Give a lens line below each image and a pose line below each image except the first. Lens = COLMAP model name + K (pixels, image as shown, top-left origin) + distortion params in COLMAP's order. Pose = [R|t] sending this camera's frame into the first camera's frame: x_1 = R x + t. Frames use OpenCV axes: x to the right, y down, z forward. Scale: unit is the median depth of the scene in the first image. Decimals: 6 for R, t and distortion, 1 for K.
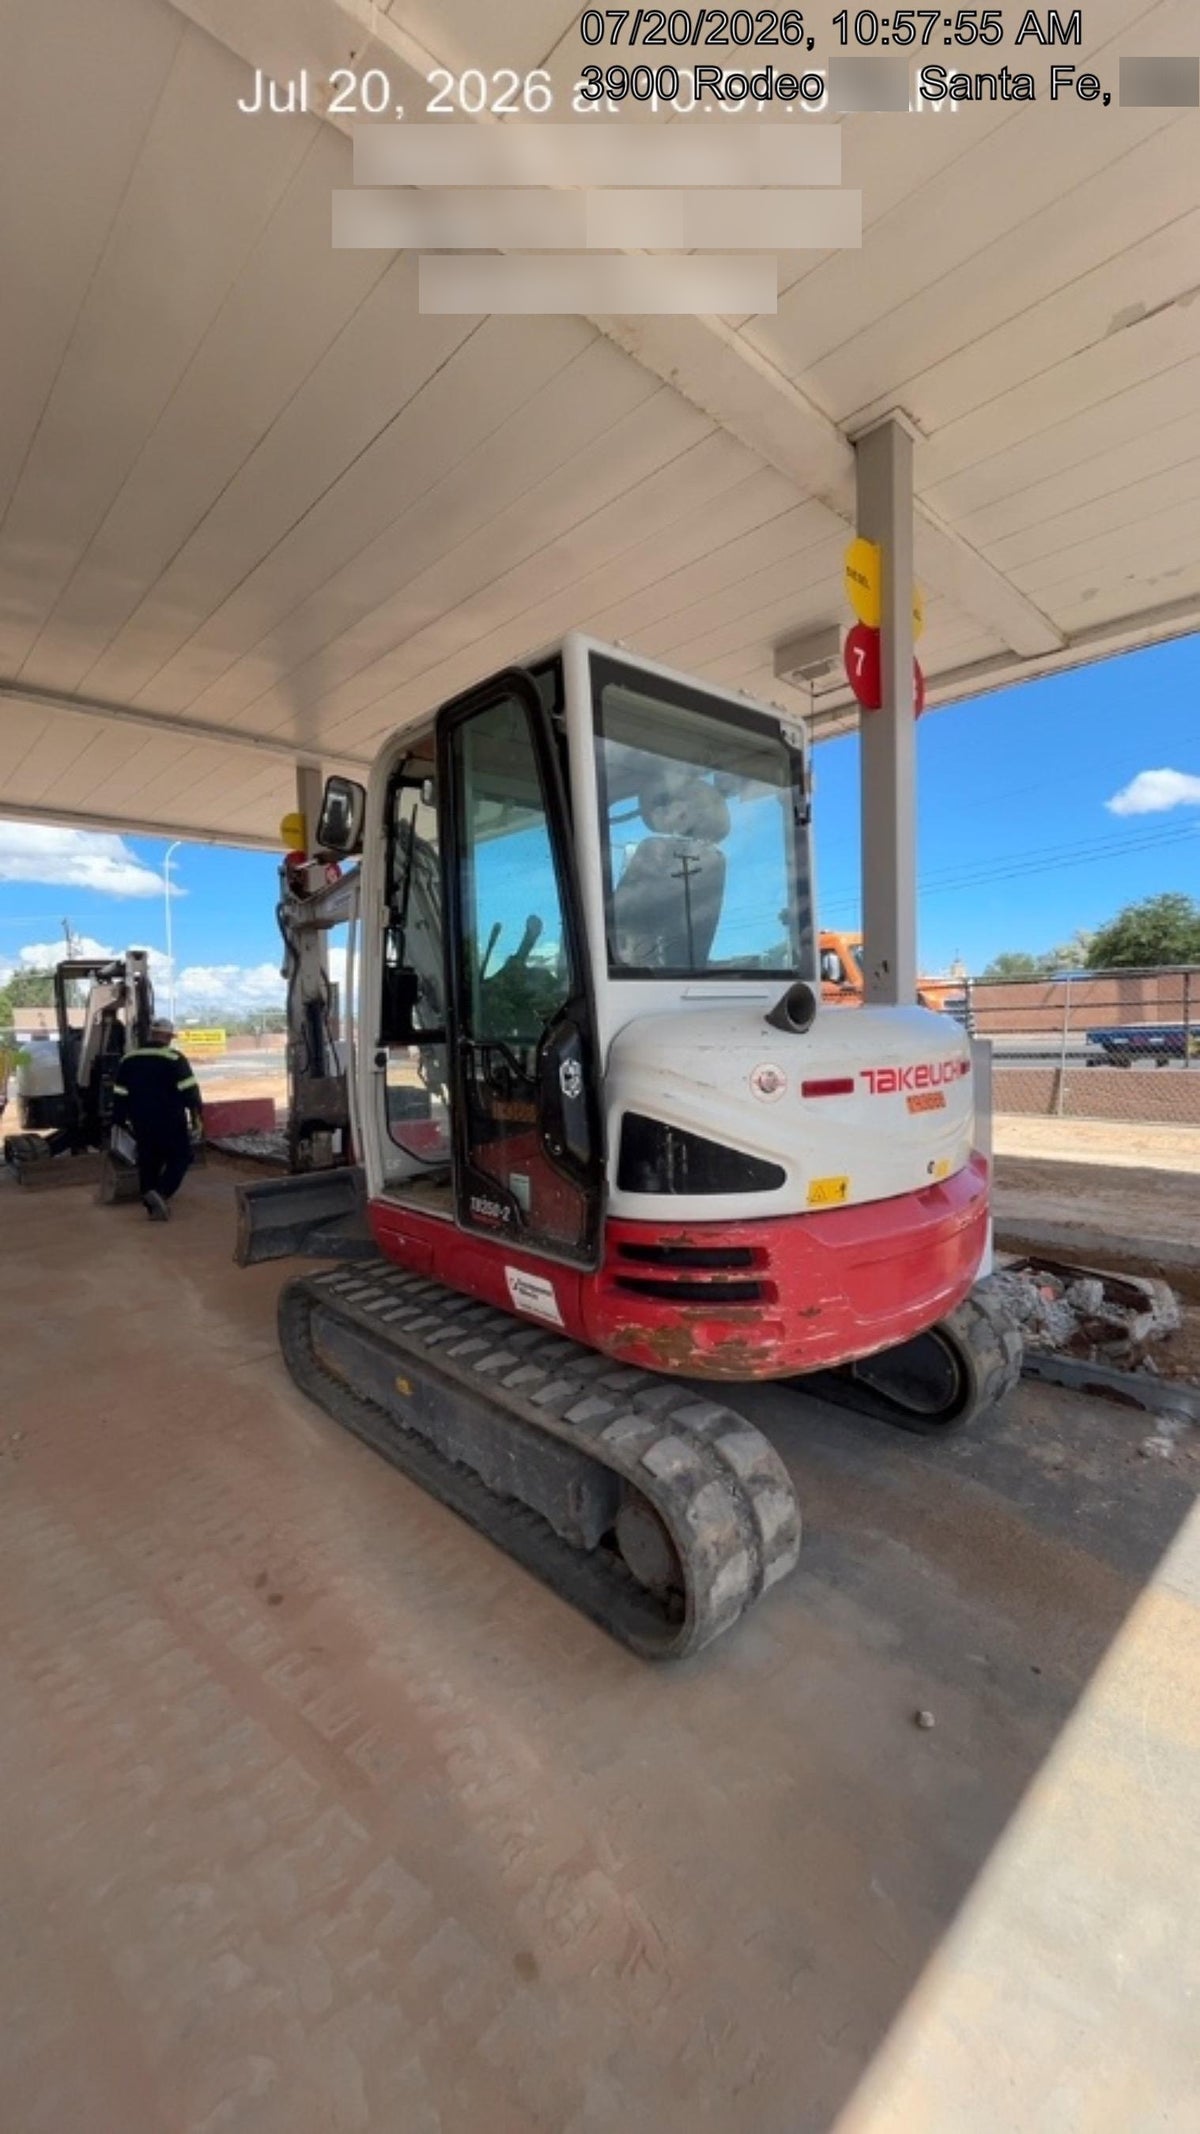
lens RADIAL K [[816.6, 0, 611.9], [0, 816.6, 1054.0], [0, 0, 1]] dist [-0.002859, 0.000004]
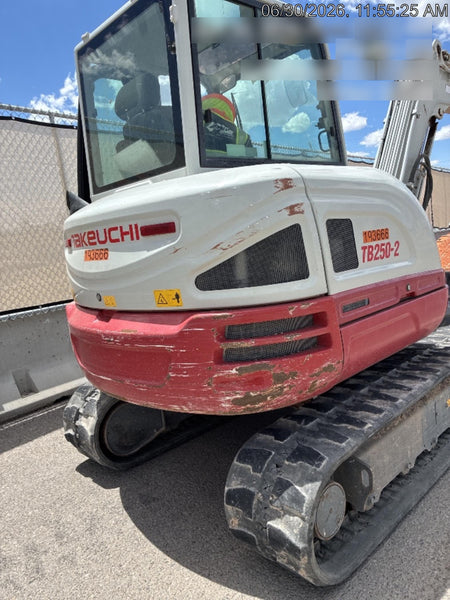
lens RADIAL K [[443.3, 0, 238.2], [0, 443.3, 300.7], [0, 0, 1]] dist [-0.002084, -0.012410]
pose [[0.035125, 0.173081, -0.984281, 1.336445], [0.051808, 0.983249, 0.174748, 0.012339], [0.998039, -0.057132, 0.025570, 1.349014]]
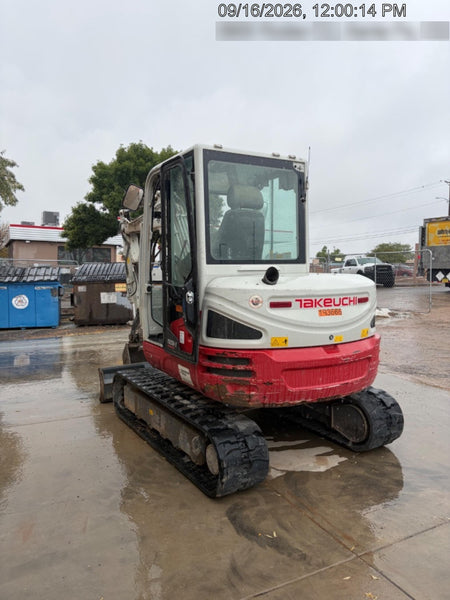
lens RADIAL K [[443.3, 0, 226.7], [0, 443.3, 299.6], [0, 0, 1]] dist [-0.002084, -0.012410]
pose [[0.969864, 0.039554, -0.240416, 0.439032], [-0.035371, 0.999139, 0.021694, -0.001610], [0.241067, -0.012537, 0.970427, -0.495594]]
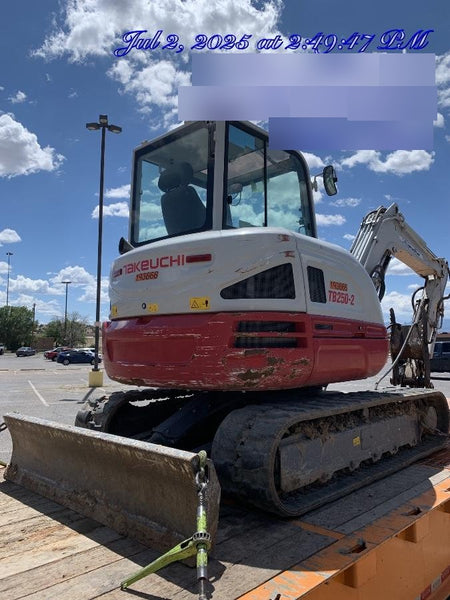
lens RADIAL K [[443.3, 0, 228.6], [0, 443.3, 301.4], [0, 0, 1]] dist [-0.002084, -0.012410]
pose [[0.094216, -0.065811, -0.993374, 1.724746], [-0.052497, 0.996096, -0.070970, 0.214877], [0.994167, 0.058835, 0.090394, 1.212929]]
